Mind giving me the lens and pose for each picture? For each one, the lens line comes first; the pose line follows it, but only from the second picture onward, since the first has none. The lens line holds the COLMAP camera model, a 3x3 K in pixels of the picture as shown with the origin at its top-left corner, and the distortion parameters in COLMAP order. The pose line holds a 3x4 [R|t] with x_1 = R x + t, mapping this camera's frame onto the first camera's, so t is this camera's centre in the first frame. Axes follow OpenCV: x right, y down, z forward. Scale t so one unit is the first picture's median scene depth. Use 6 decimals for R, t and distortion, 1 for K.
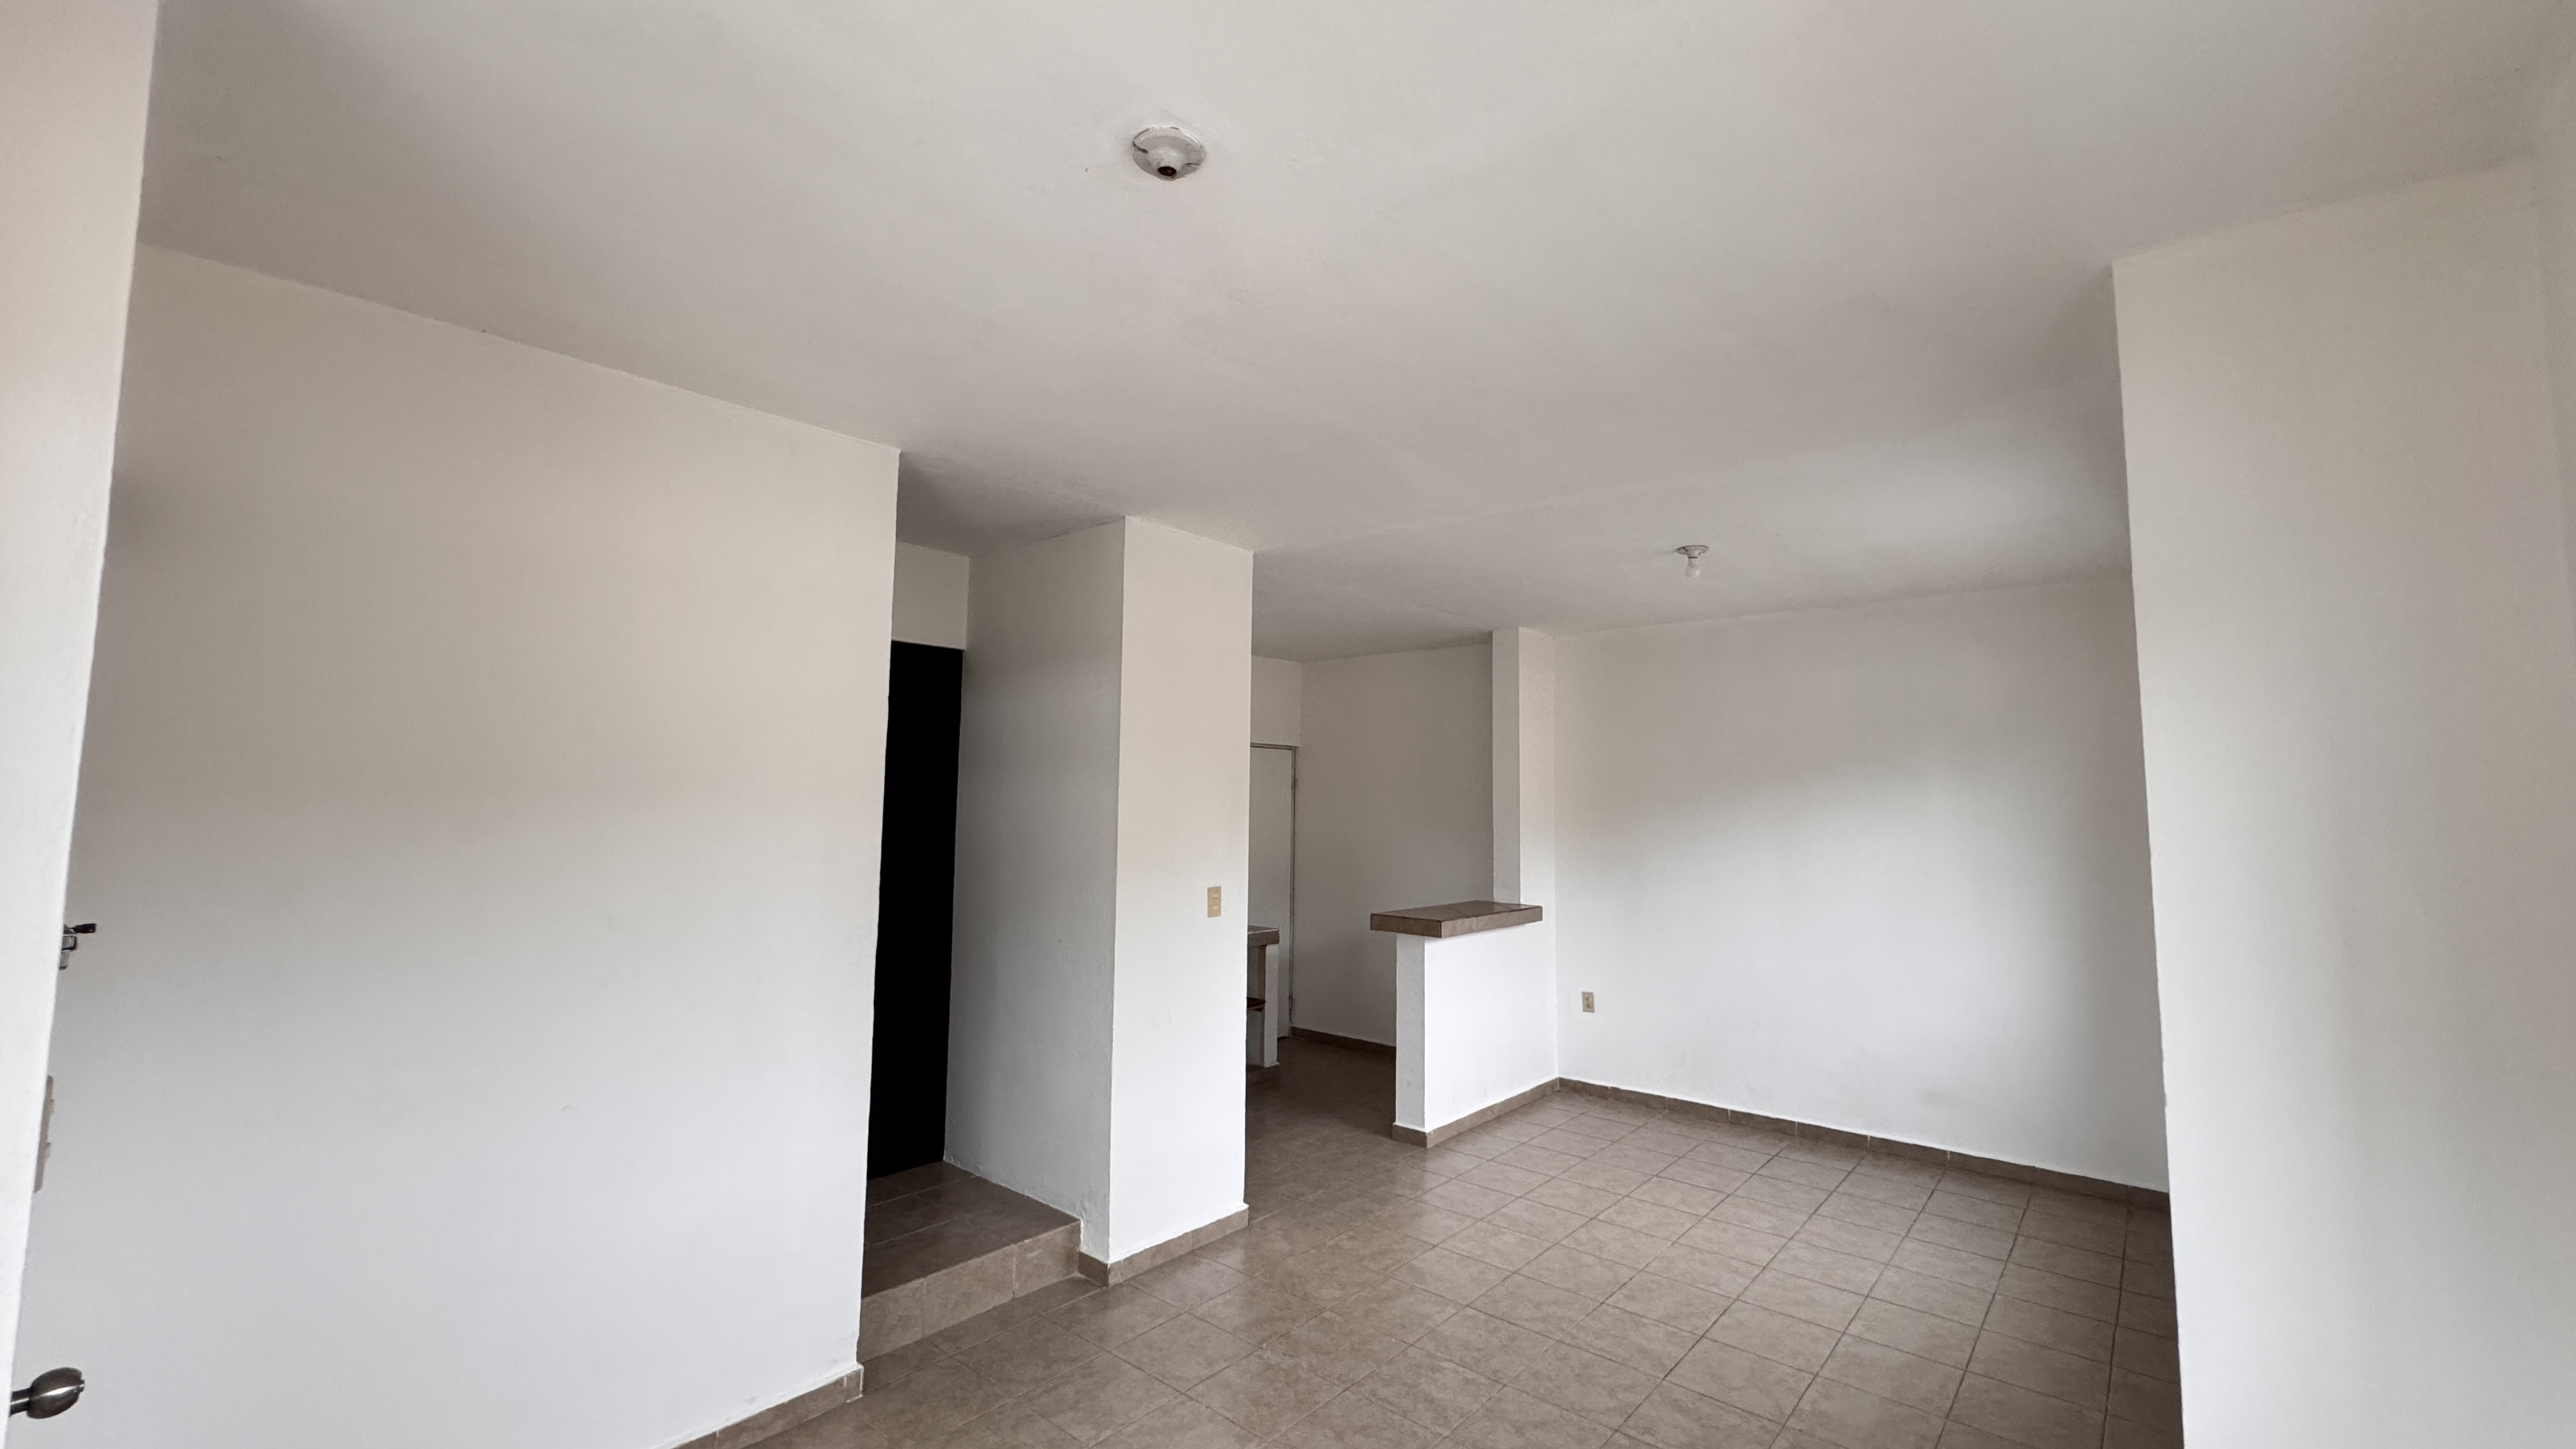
lens RADIAL K [[1062.5, 0, 1288.0], [0, 1062.5, 724.5], [0, 0, 1]] dist [0.007959, -0.000194]
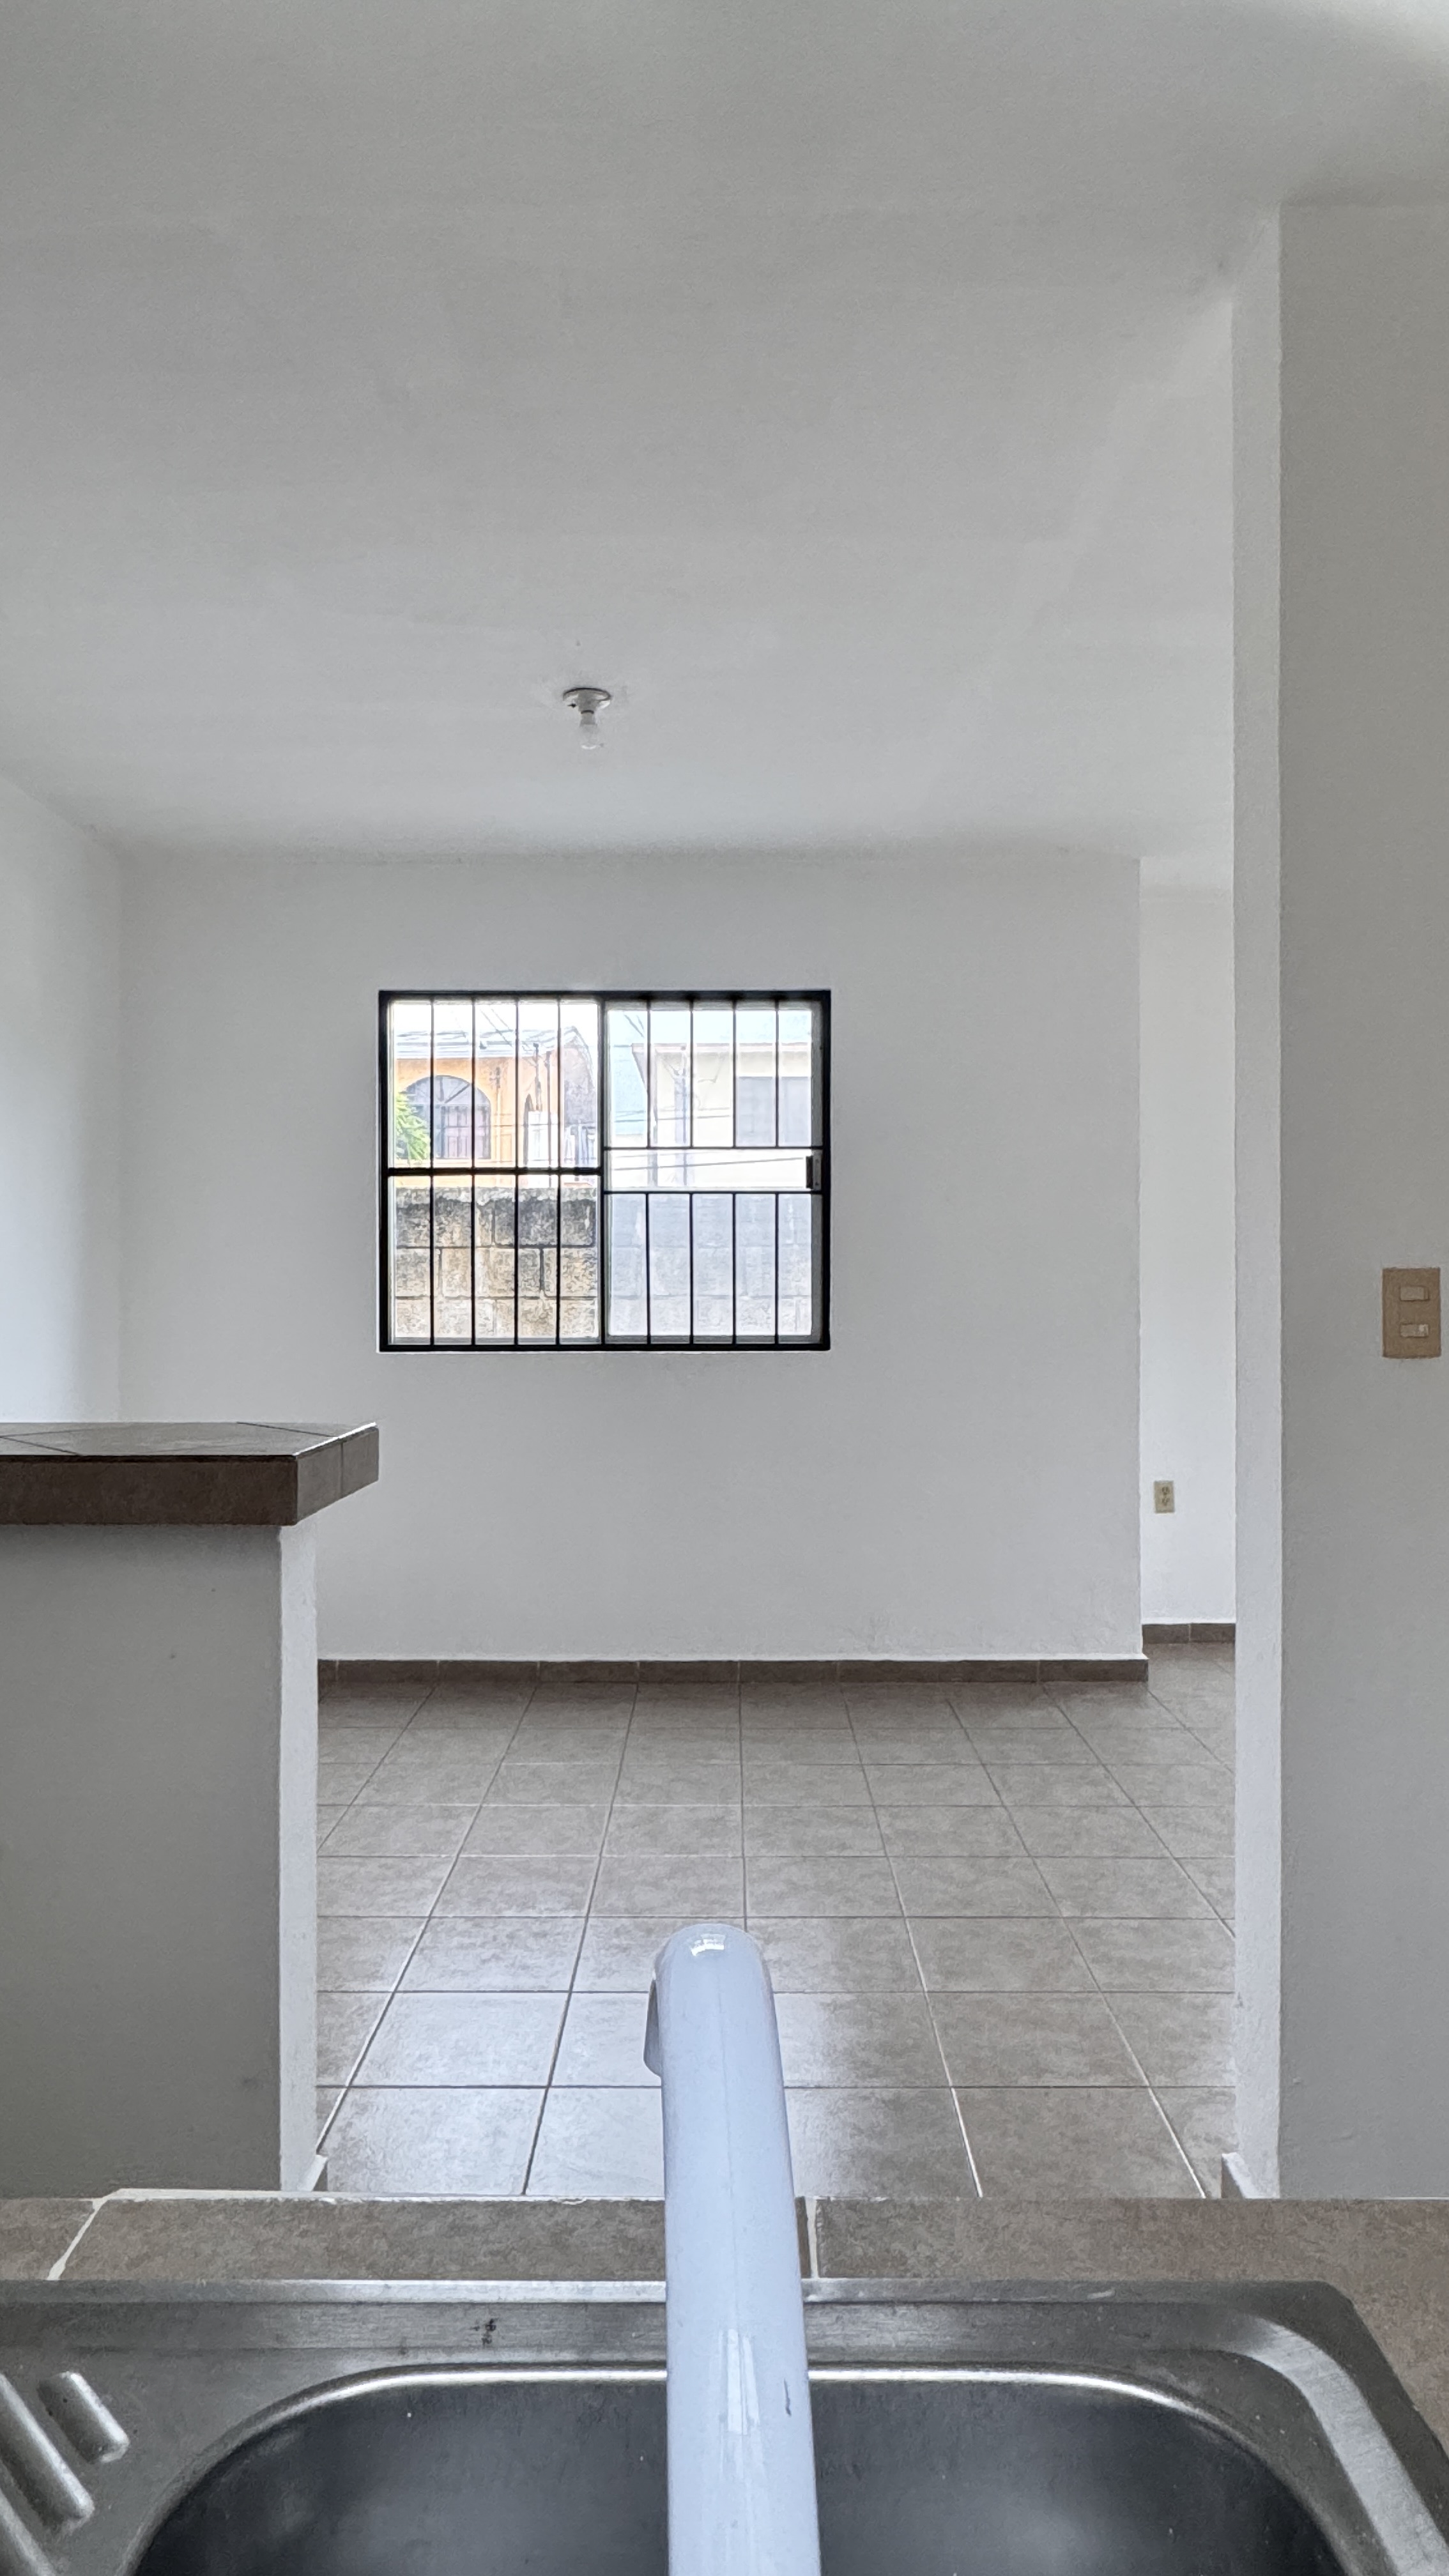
lens RADIAL K [[1422.0, 0, 724.5], [0, 1422.0, 1288.0], [0, 0, 1]] dist [0.001842, -0.000230]
pose [[-0.644979, -0.012613, 0.764096, -0.297445], [-0.071708, 0.996451, -0.044080, 0.195671], [-0.760829, -0.083223, -0.643594, 1.499044]]
